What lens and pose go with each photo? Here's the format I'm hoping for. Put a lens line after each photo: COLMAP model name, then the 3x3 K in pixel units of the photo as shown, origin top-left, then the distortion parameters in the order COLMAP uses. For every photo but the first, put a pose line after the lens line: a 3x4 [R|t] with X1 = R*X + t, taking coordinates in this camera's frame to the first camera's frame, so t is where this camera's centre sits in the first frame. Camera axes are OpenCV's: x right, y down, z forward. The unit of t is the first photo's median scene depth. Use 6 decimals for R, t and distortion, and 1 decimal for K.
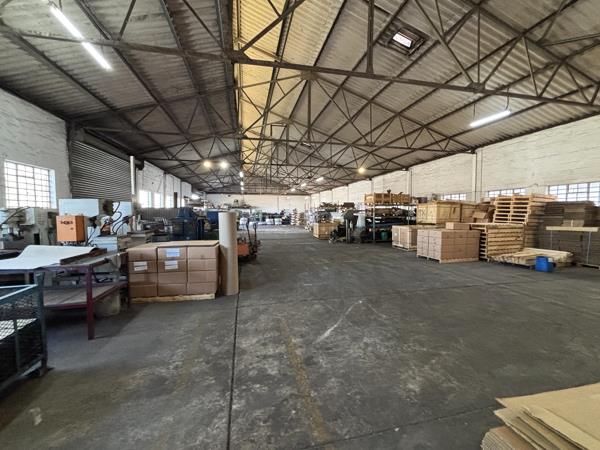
lens RADIAL K [[236.7, 0, 298.8], [0, 236.7, 223.3], [0, 0, 1]] dist [0.000364, 0.000479]
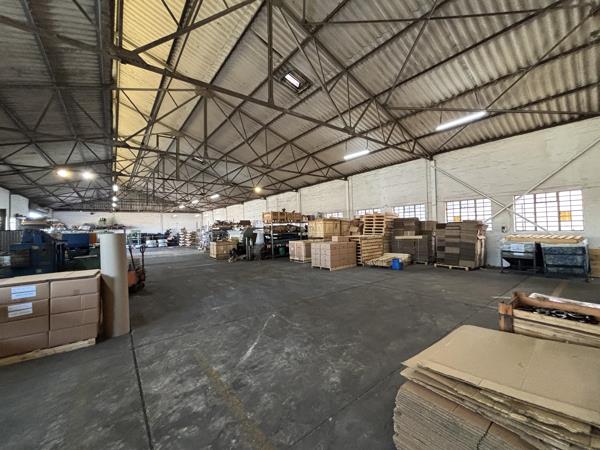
lens RADIAL K [[236.7, 0, 295.7], [0, 236.7, 223.8], [0, 0, 1]] dist [0.000364, 0.000479]
pose [[0.910455, -0.016516, 0.413279, -0.039531], [0.046677, 0.996922, -0.062990, 0.000706], [-0.410967, 0.076640, 0.908423, -0.006445]]
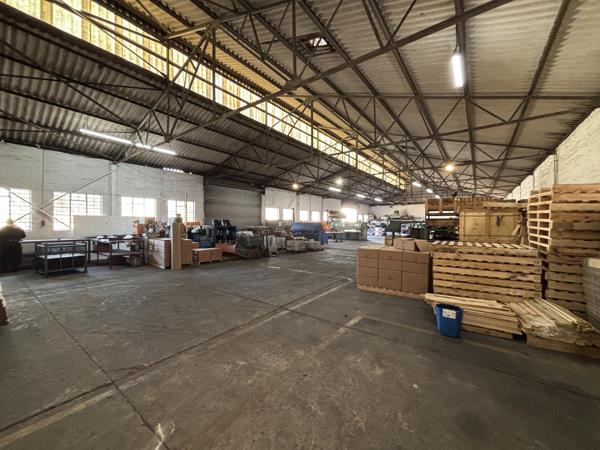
lens RADIAL K [[236.7, 0, 302.0], [0, 236.7, 228.5], [0, 0, 1]] dist [0.000364, 0.000479]
pose [[0.667456, 0.020395, -0.744370, 1.048695], [-0.038978, 0.999211, -0.007573, -0.017956], [0.743628, 0.034068, 0.667725, 0.331204]]
